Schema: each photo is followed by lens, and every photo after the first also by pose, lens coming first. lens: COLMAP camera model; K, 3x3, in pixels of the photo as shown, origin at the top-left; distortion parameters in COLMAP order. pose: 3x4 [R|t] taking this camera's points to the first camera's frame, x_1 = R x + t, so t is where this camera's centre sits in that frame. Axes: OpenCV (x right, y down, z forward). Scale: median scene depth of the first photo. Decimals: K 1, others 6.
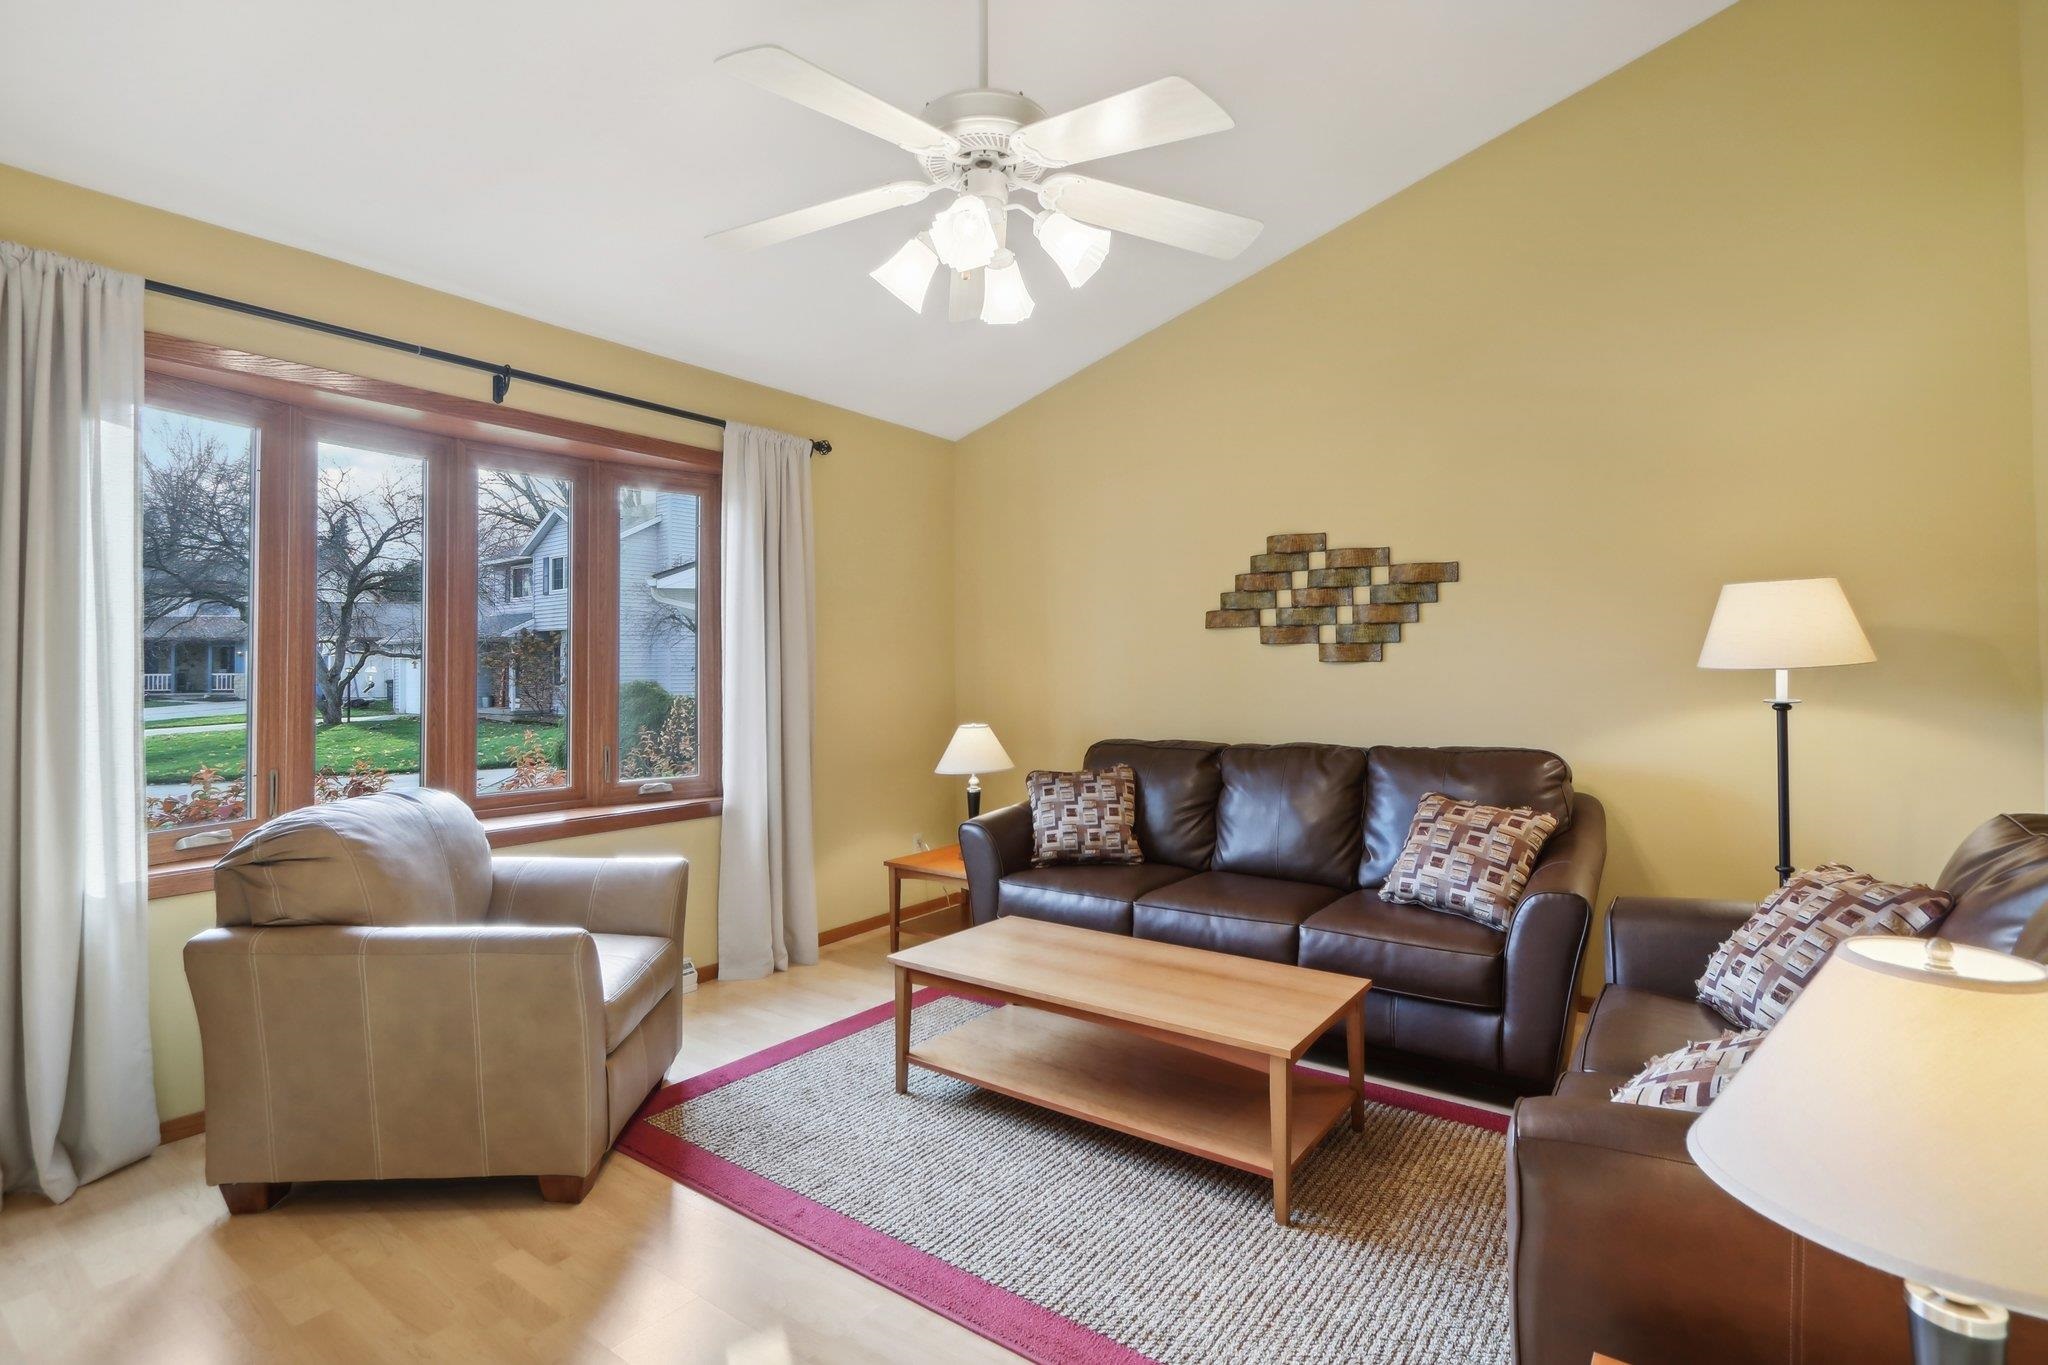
lens RADIAL K [[974.2, 0, 1013.4], [0, 974.2, 651.7], [0, 0, 1]] dist [-0.010051, 0.000542]
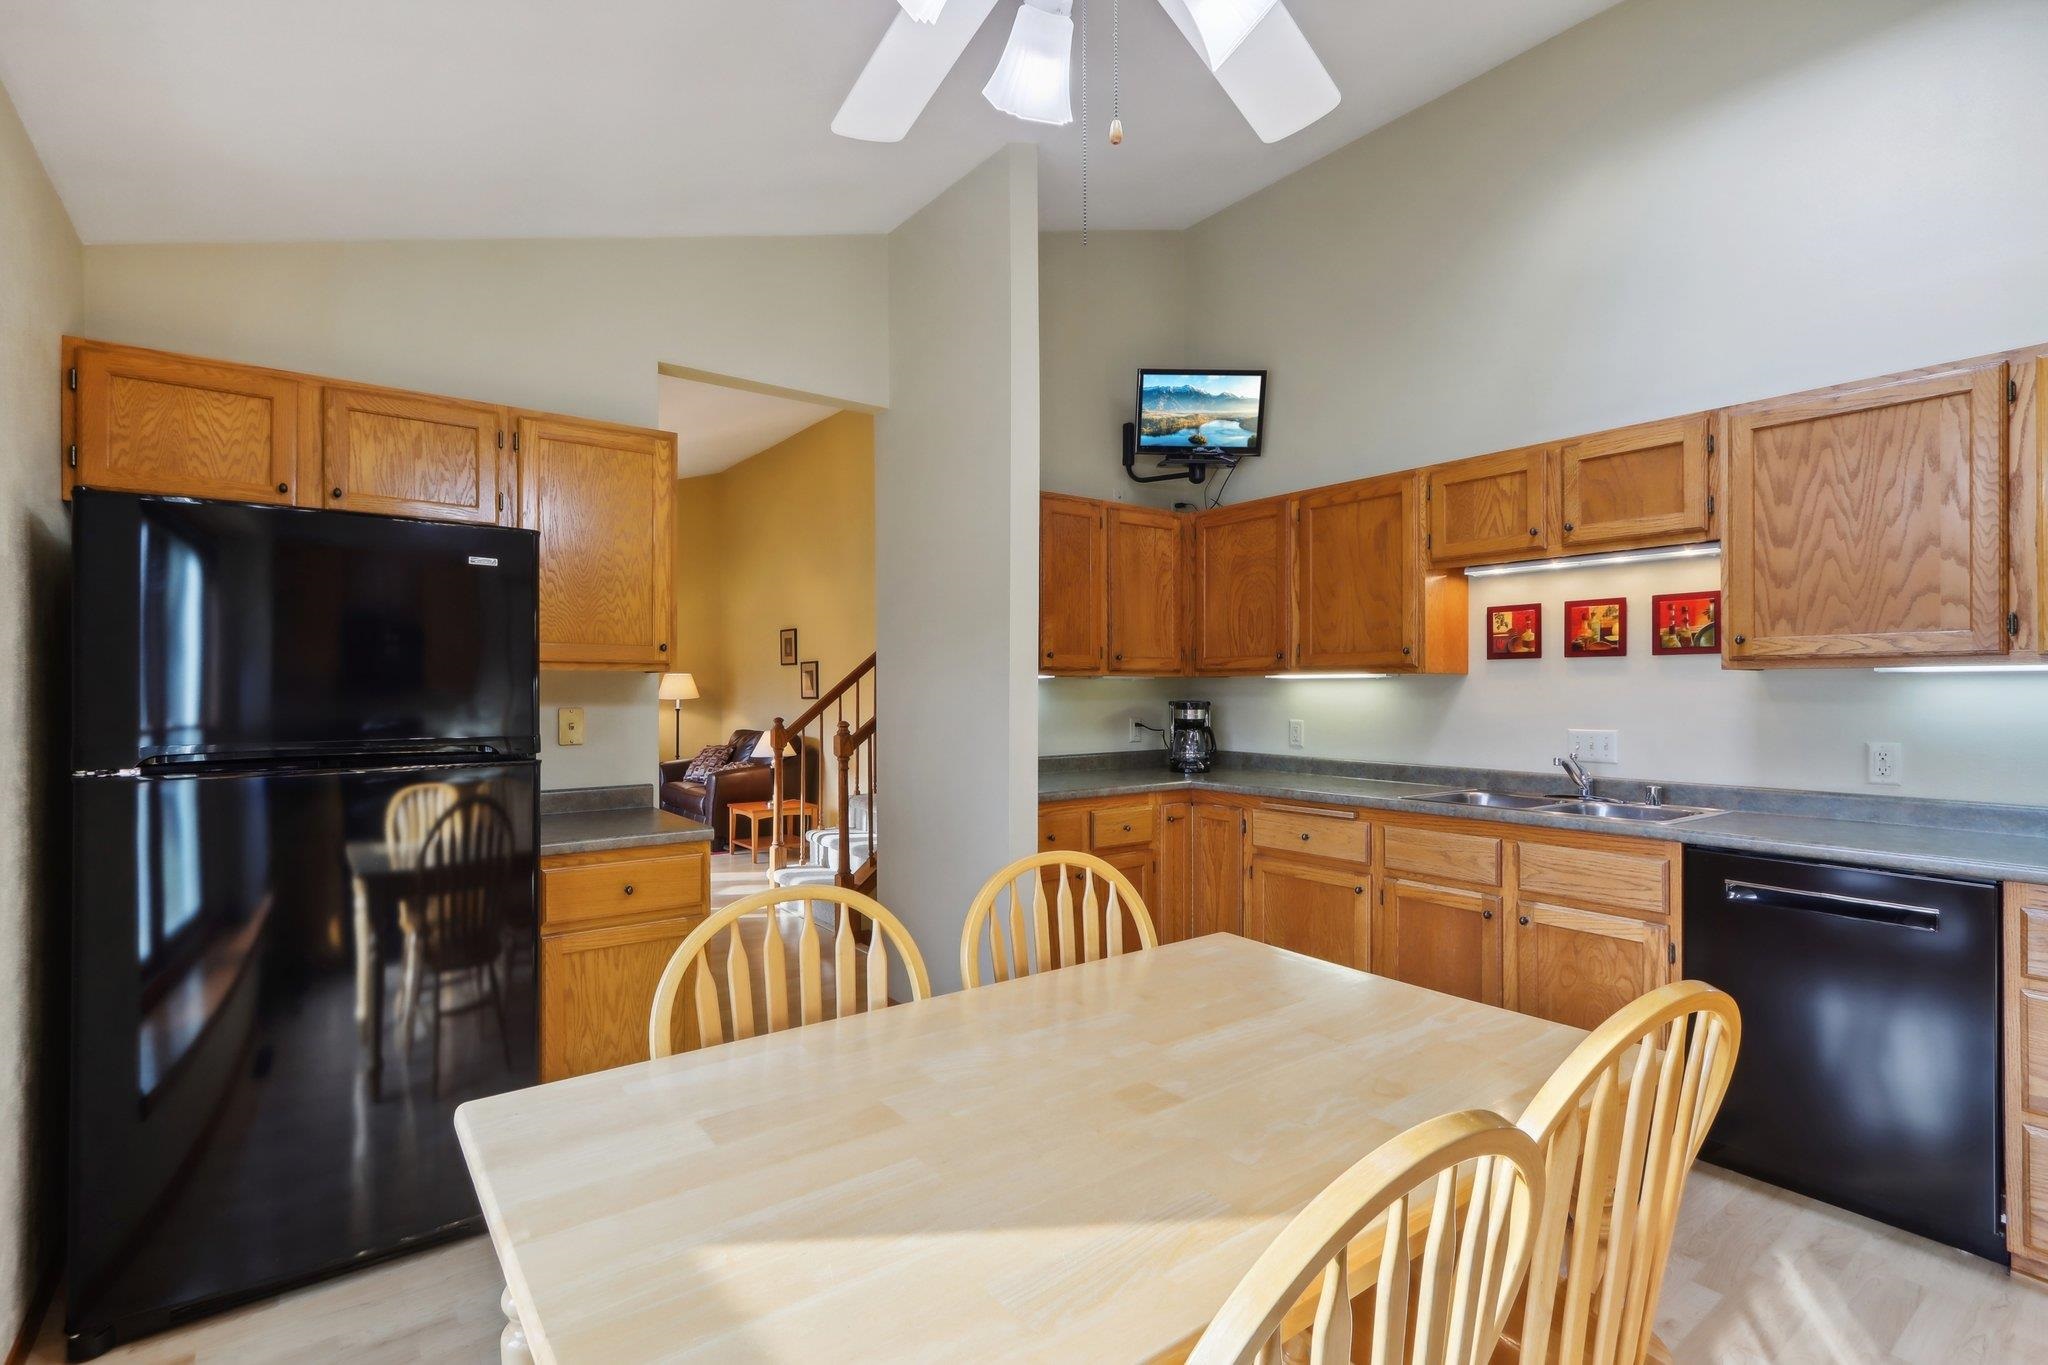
lens RADIAL K [[954.8, 0, 1018.8], [0, 954.8, 681.6], [0, 0, 1]] dist [-0.000910, 0.000794]
pose [[0.294247, 0.011358, 0.955662, -1.620813], [-0.016759, 0.999837, -0.006723, -0.032522], [-0.955583, -0.014038, 0.294389, -0.903673]]
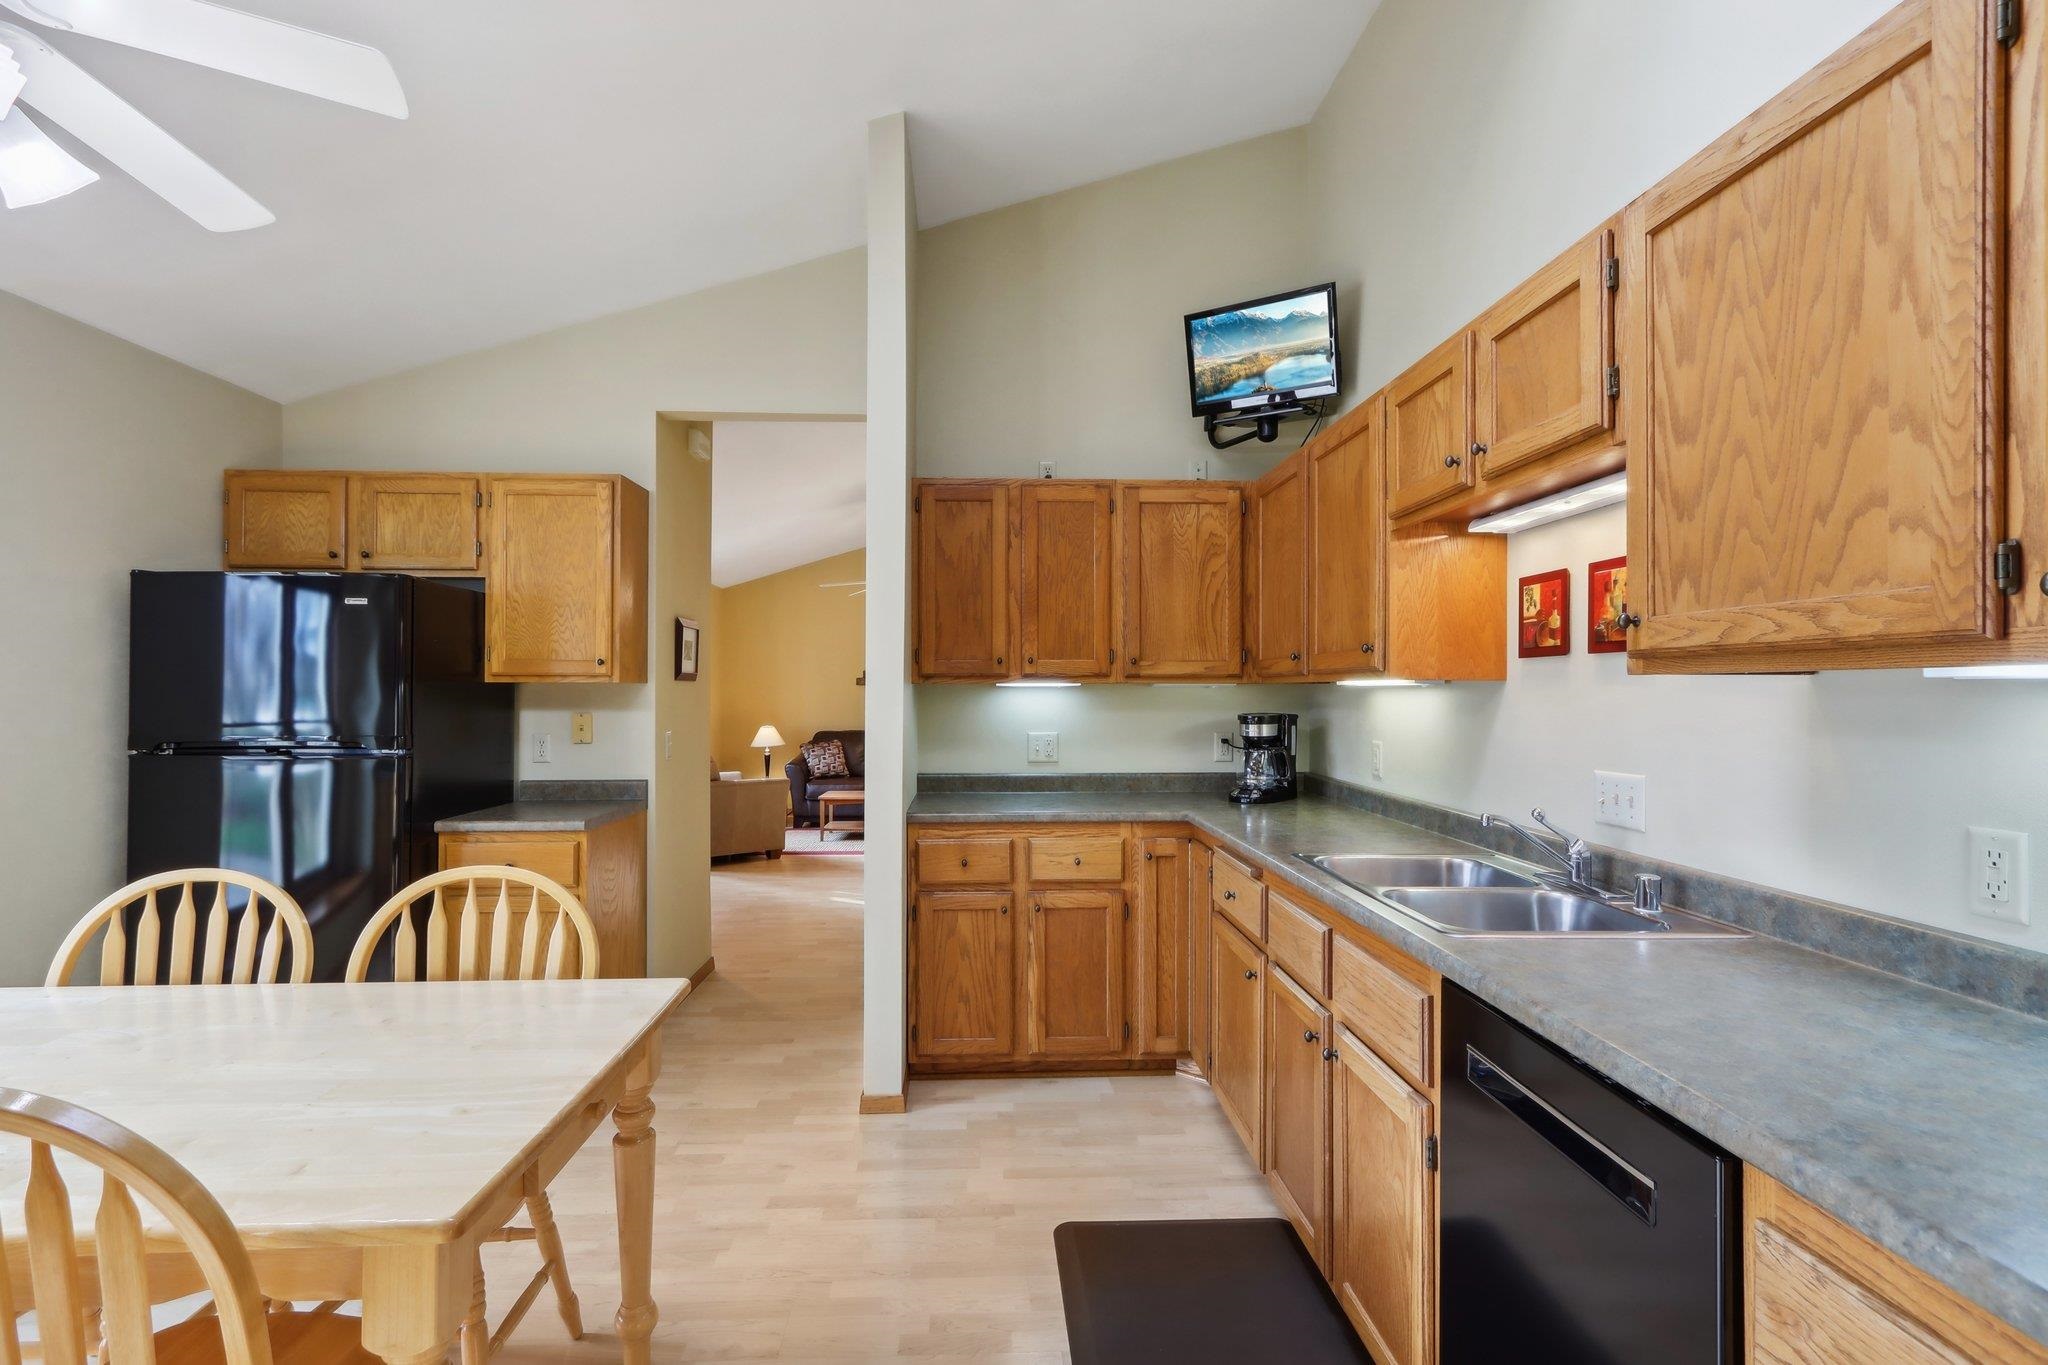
lens RADIAL K [[977.2, 0, 1013.9], [0, 977.2, 681.9], [0, 0, 1]] dist [-0.000175, -0.000346]
pose [[0.781420, 0.010674, 0.623914, -1.214617], [-0.015152, 0.999883, 0.001870, -0.050146], [-0.623822, -0.010915, 0.781490, -1.380801]]
